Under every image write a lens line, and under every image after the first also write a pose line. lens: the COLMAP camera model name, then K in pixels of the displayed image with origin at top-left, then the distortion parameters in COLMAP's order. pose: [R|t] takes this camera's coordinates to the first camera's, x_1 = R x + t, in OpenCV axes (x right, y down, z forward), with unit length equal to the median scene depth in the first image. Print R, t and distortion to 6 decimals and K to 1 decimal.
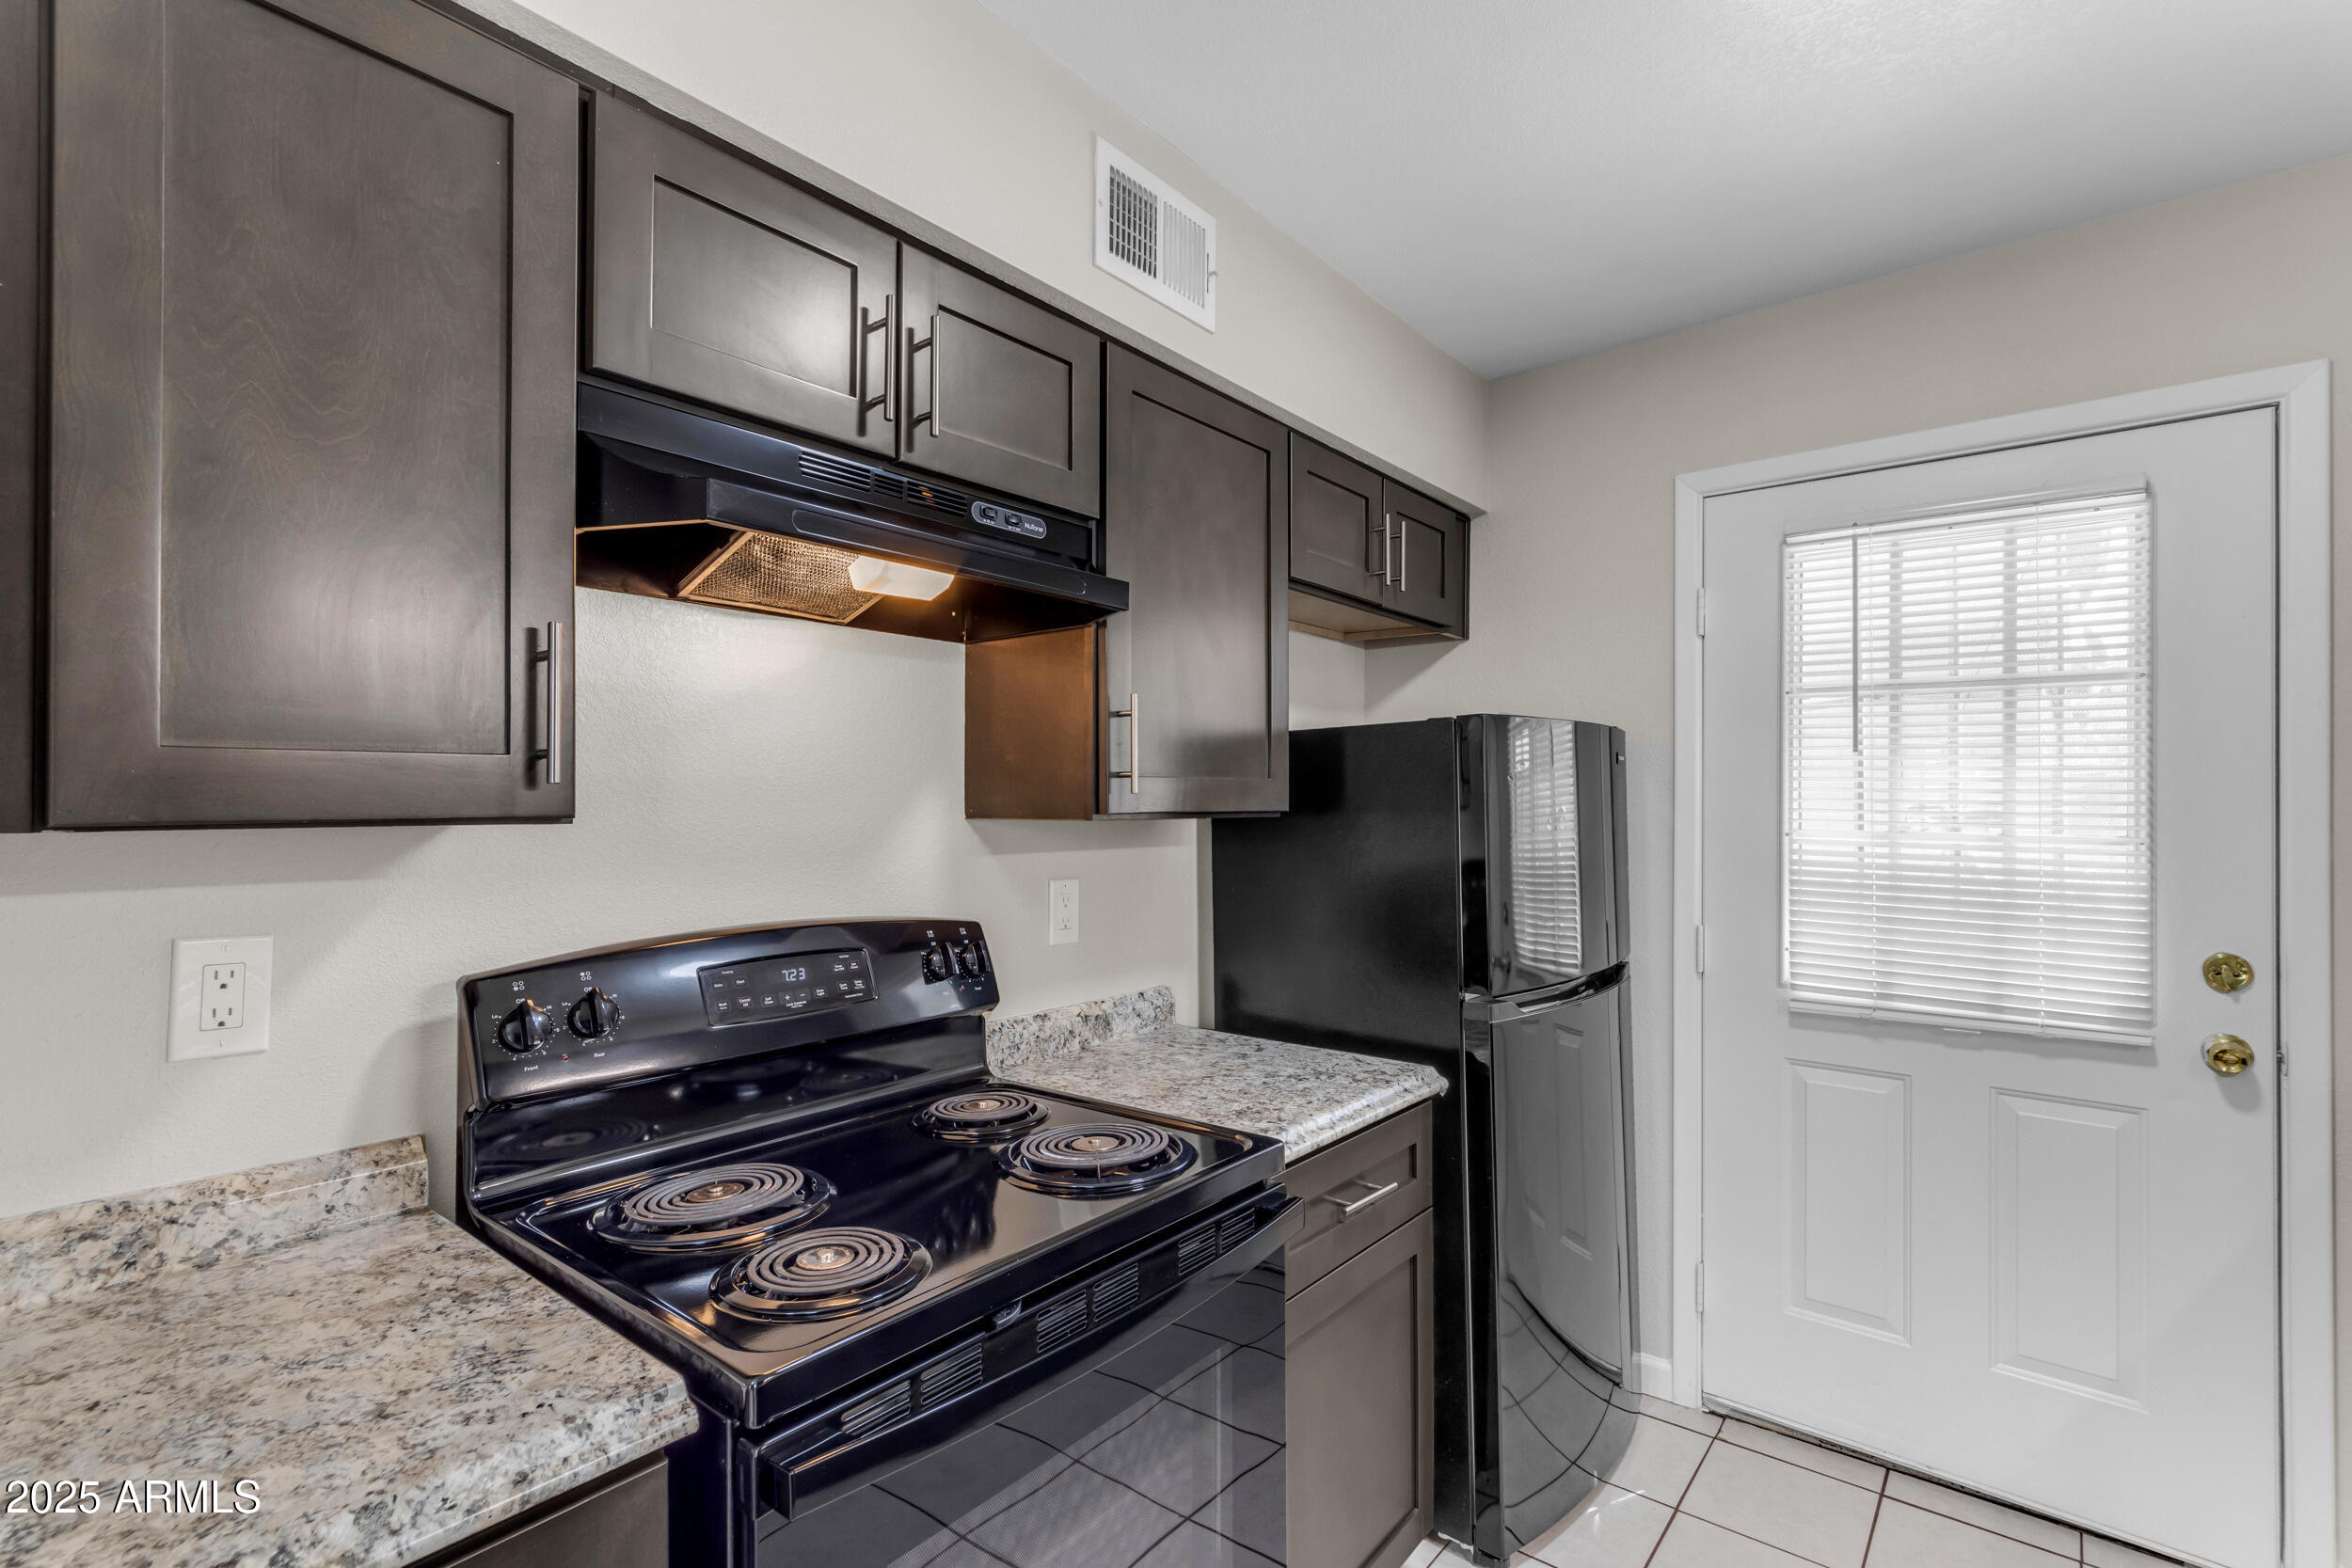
lens RADIAL K [[1083.4, 0, 1175.9], [0, 1083.4, 791.5], [0, 0, 1]] dist [0.002553, 0.000664]
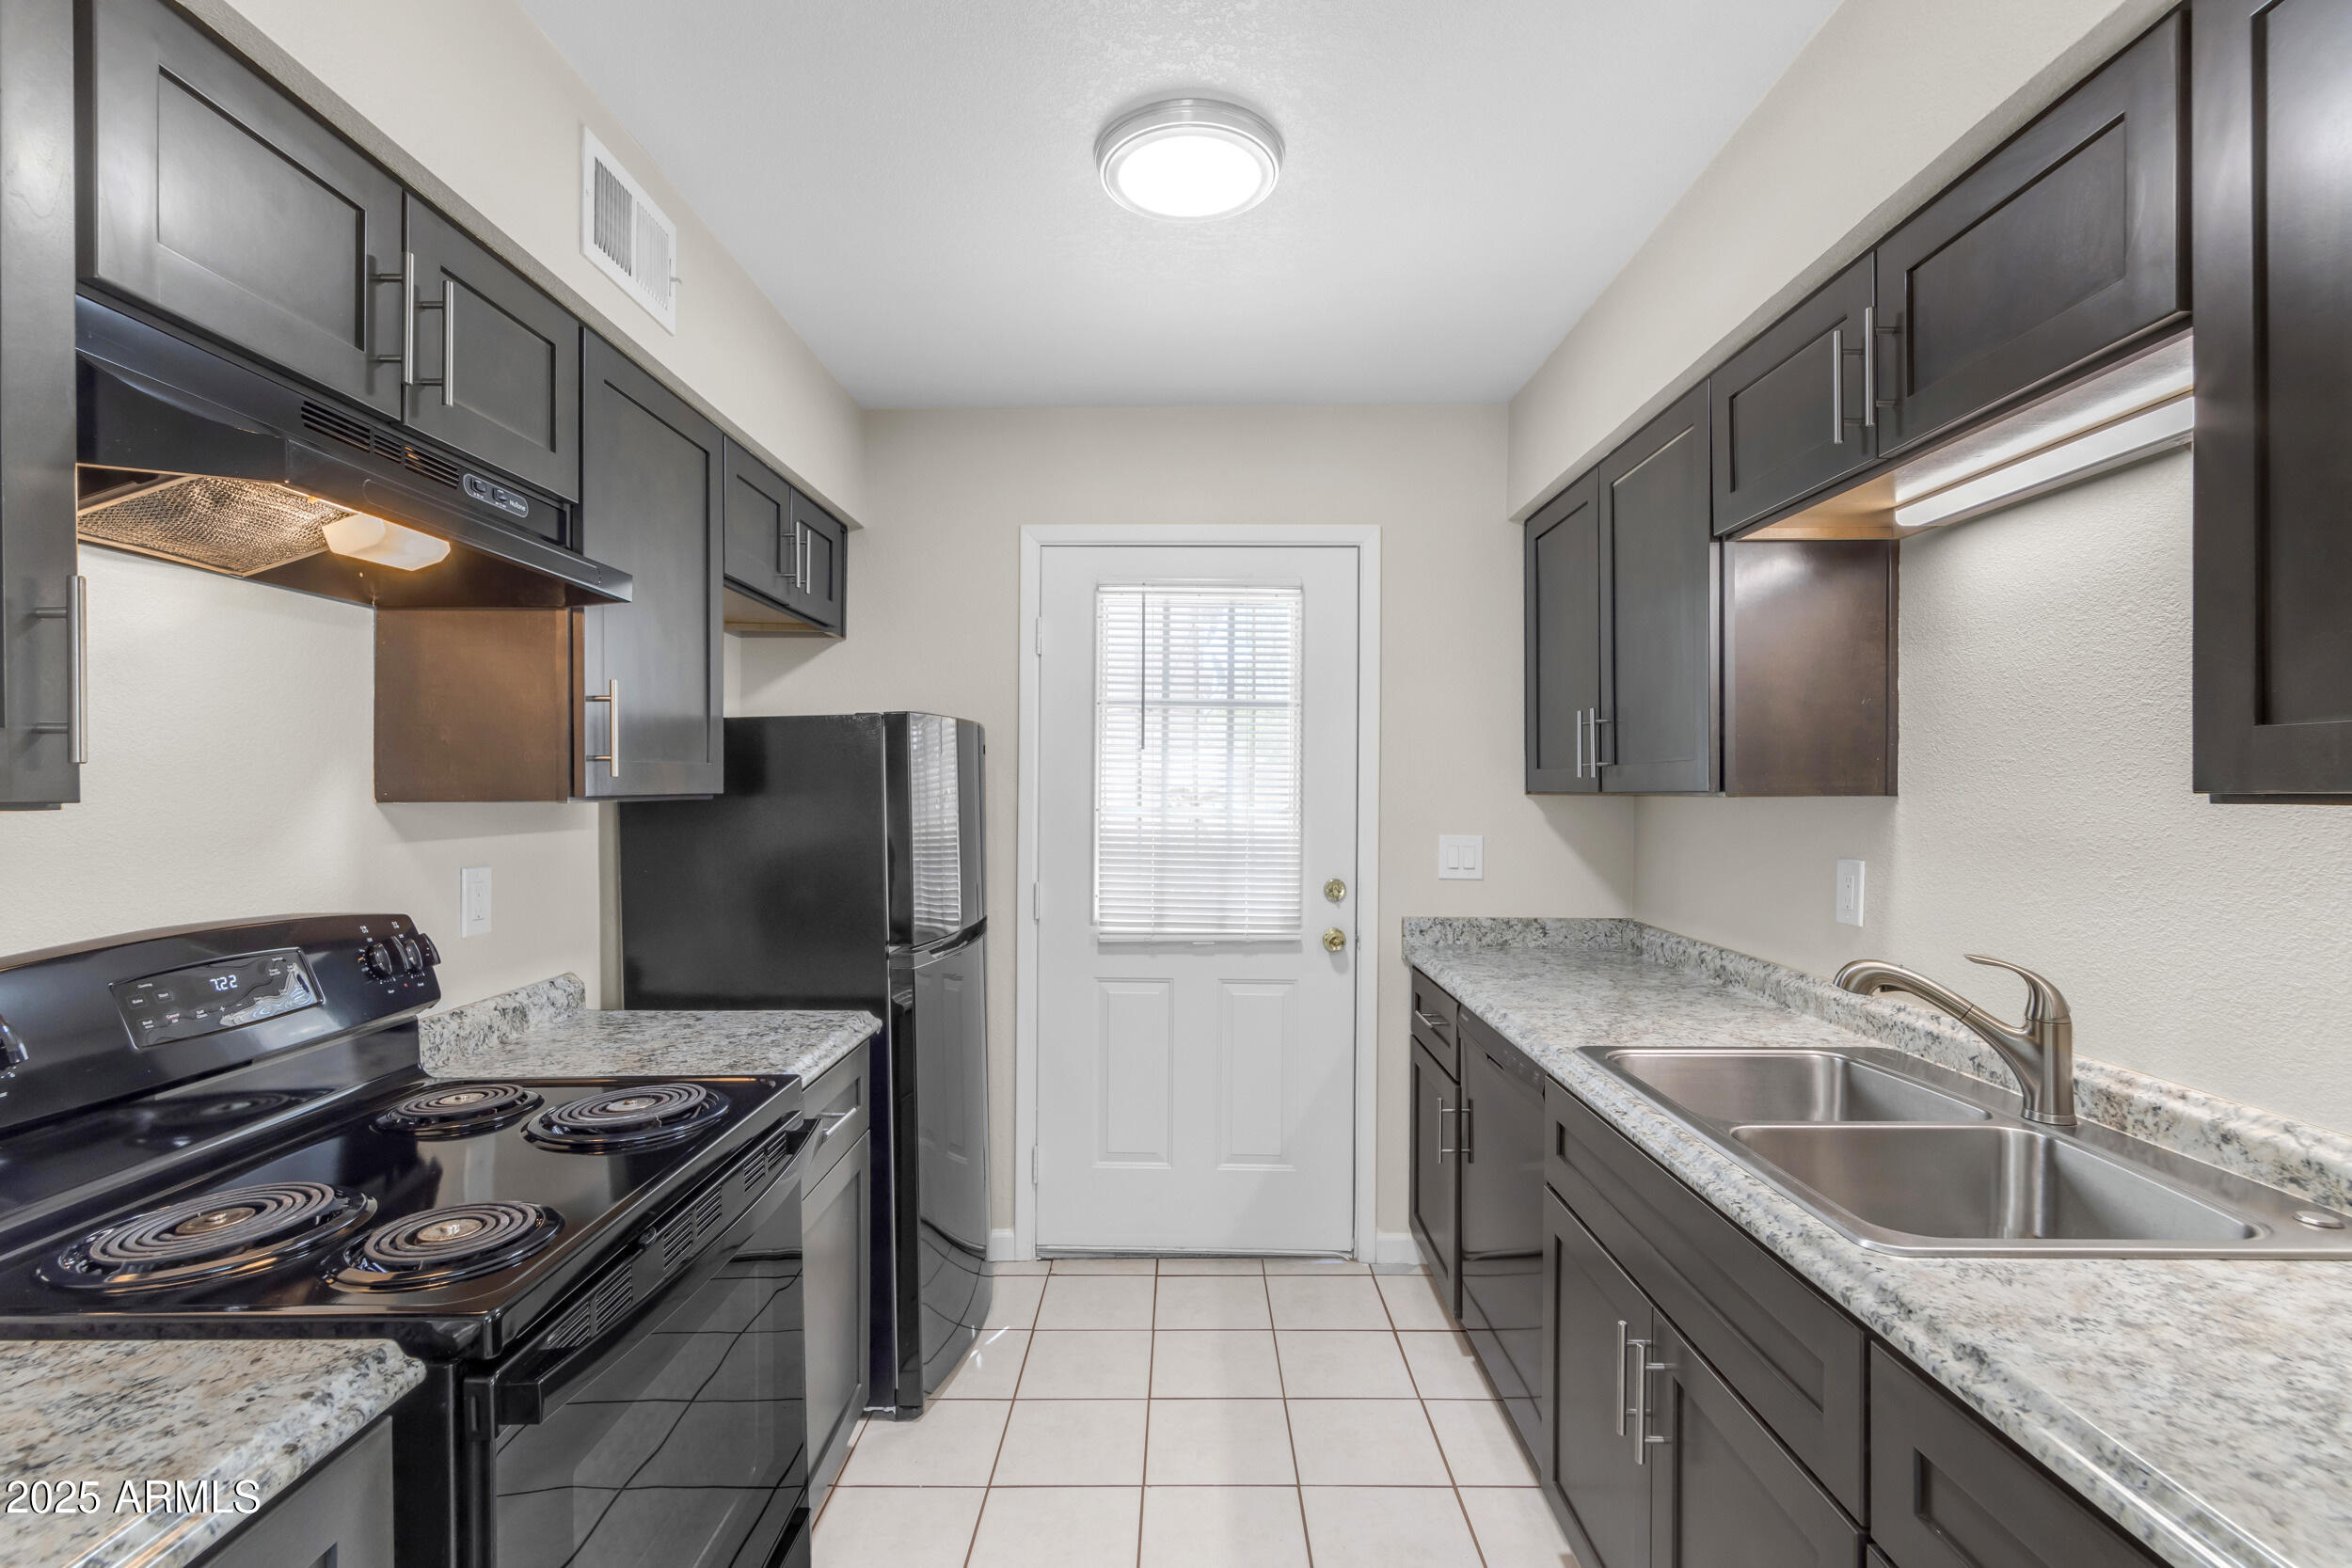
lens RADIAL K [[1083.4, 0, 1175.9], [0, 1083.4, 791.5], [0, 0, 1]] dist [0.002553, 0.000664]
pose [[0.781785, -0.002490, 0.623543, -0.211970], [-0.007522, 0.999882, 0.013423, -0.001538], [-0.623503, -0.015184, 0.781674, -0.110598]]
